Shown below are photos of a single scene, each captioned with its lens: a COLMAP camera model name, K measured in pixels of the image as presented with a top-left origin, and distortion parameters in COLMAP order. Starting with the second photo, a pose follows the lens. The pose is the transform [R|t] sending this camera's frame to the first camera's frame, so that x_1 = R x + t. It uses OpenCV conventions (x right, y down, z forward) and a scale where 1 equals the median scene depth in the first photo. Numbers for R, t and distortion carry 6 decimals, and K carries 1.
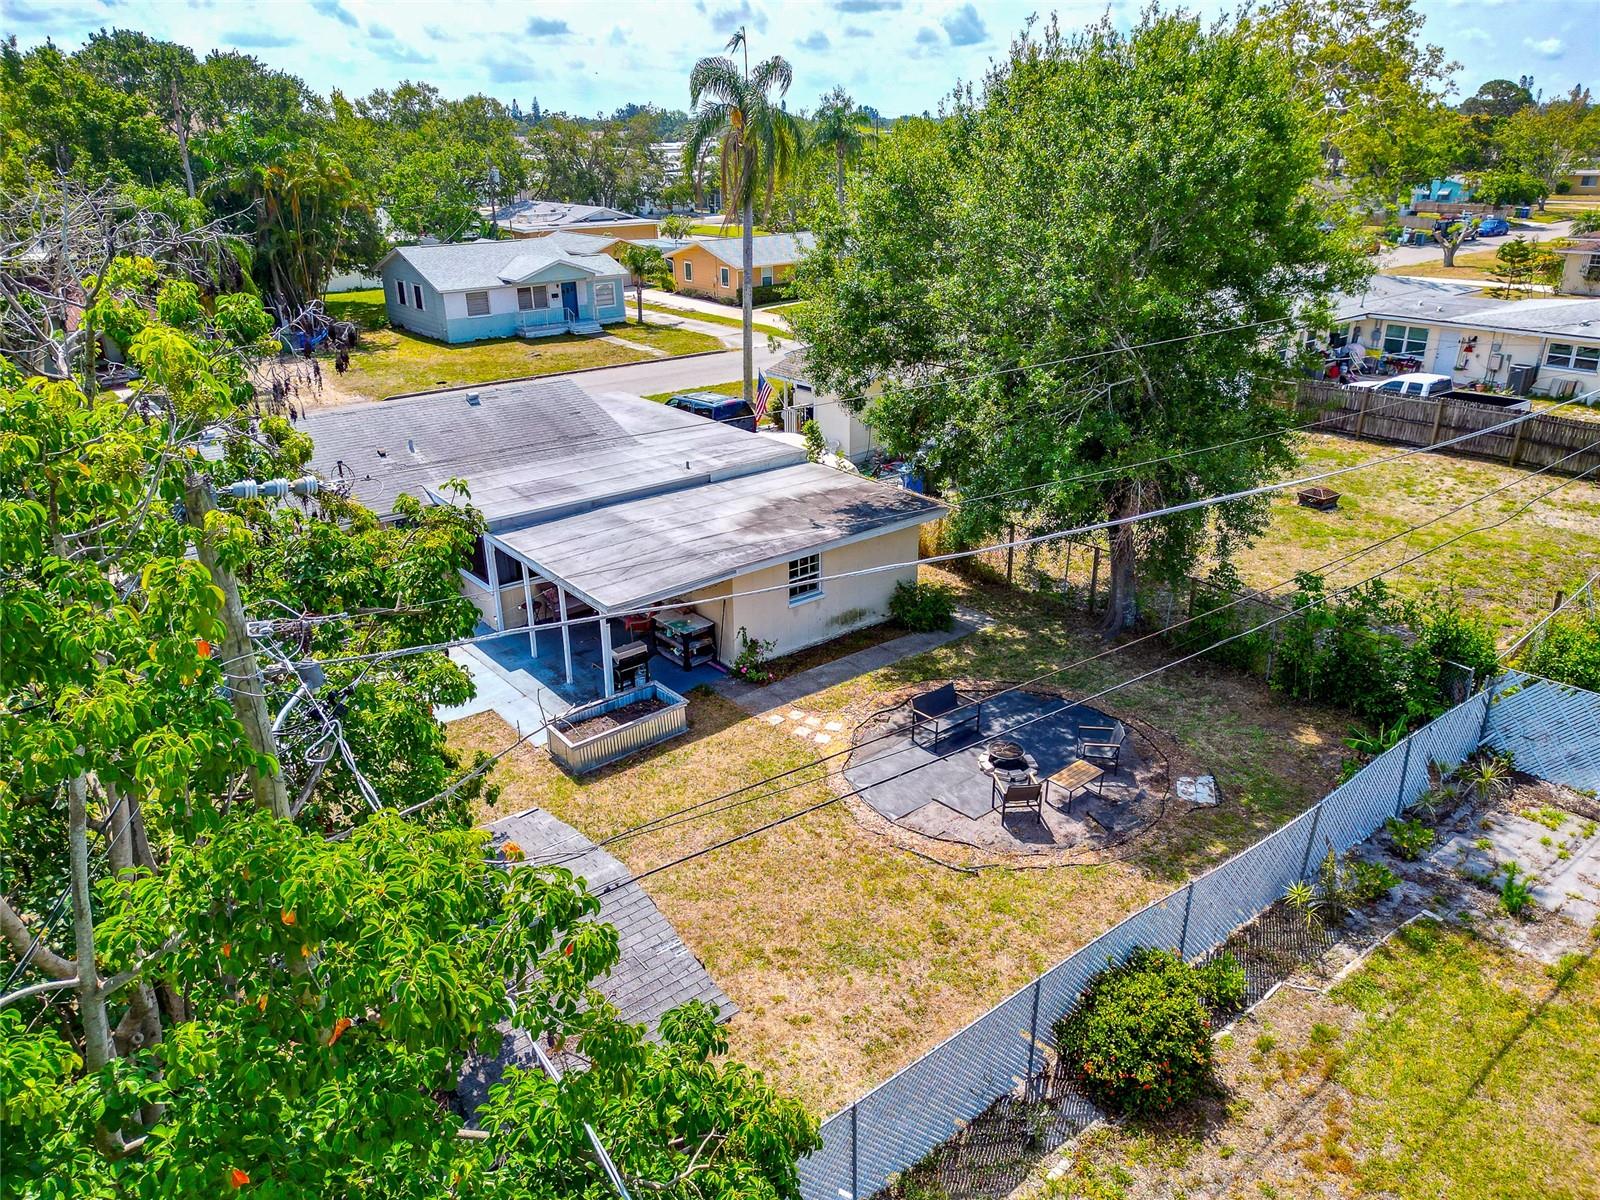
lens RADIAL K [[1133.8, 0, 801.4], [0, 1133.8, 595.8], [0, 0, 1]] dist [0.054773, -0.047154]
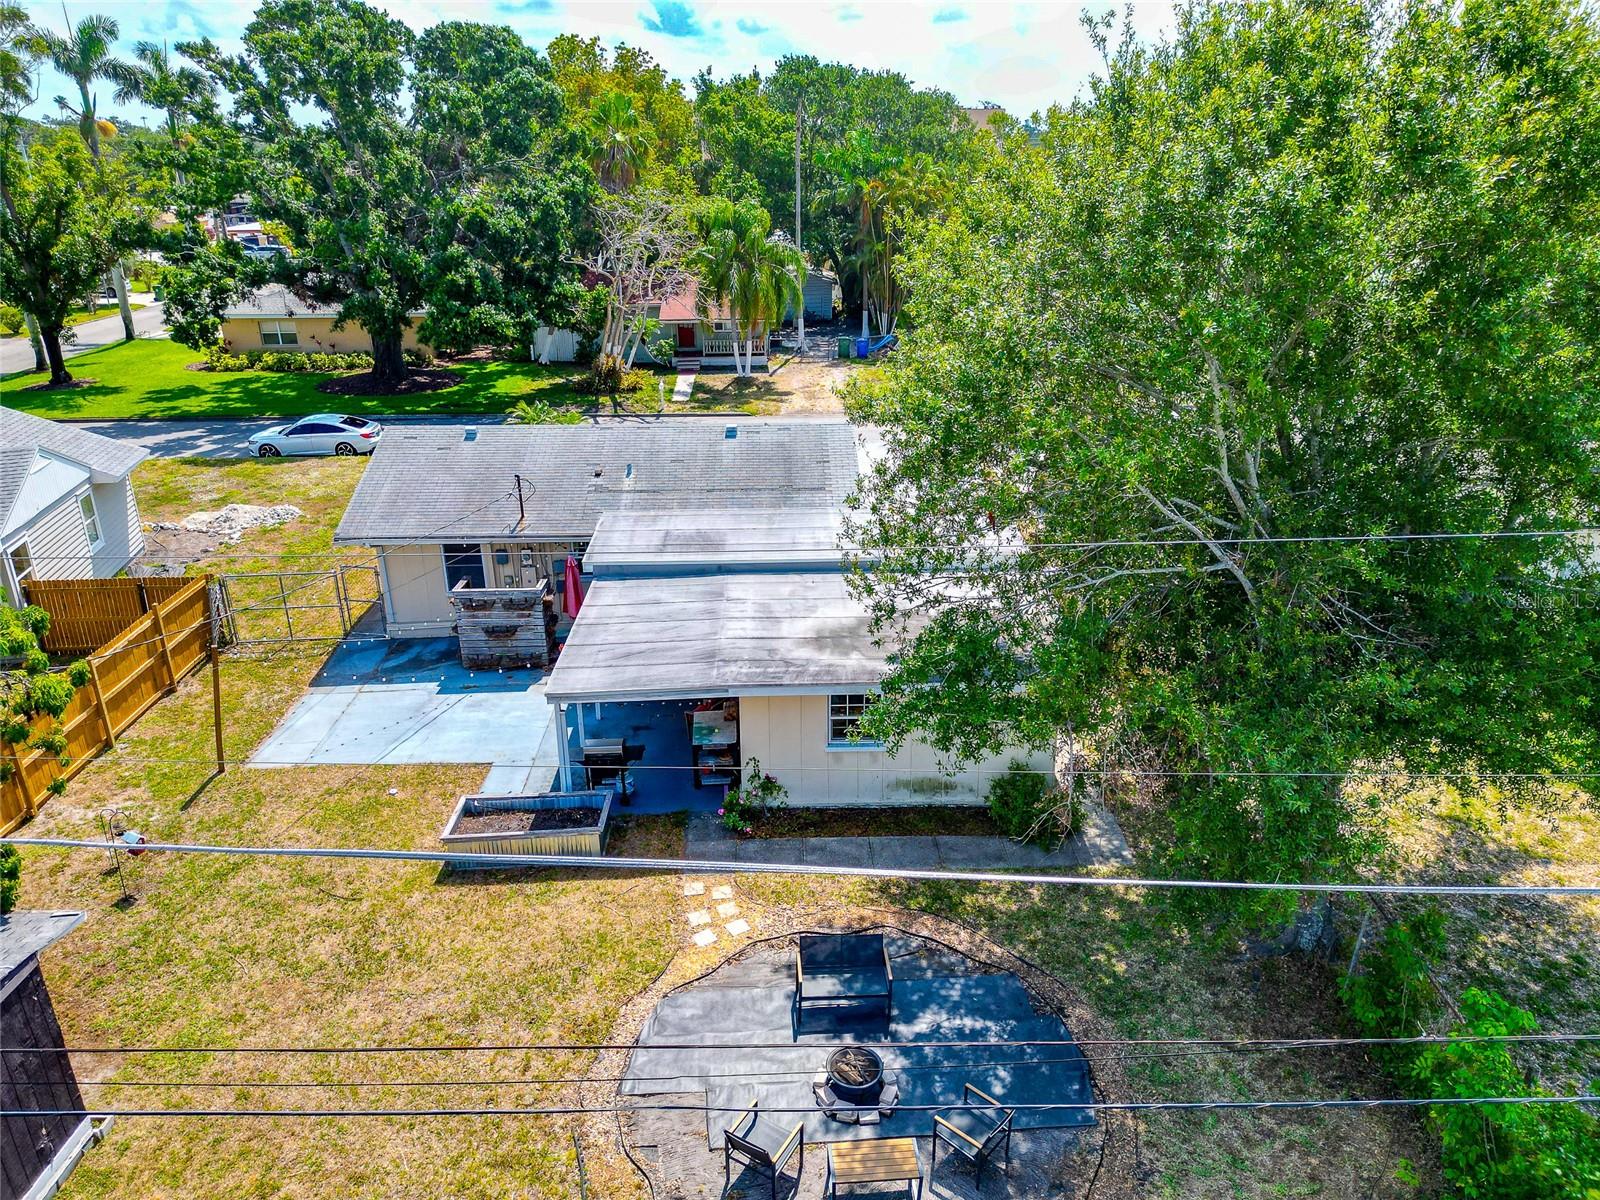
lens RADIAL K [[1133.8, 0, 803.3], [0, 1133.8, 603.5], [0, 0, 1]] dist [0.054773, -0.047154]
pose [[0.794035, 0.226316, -0.564171, 0.430851], [-0.229268, 0.971064, 0.066860, -0.149872], [0.562978, 0.076257, 0.822946, 0.378733]]
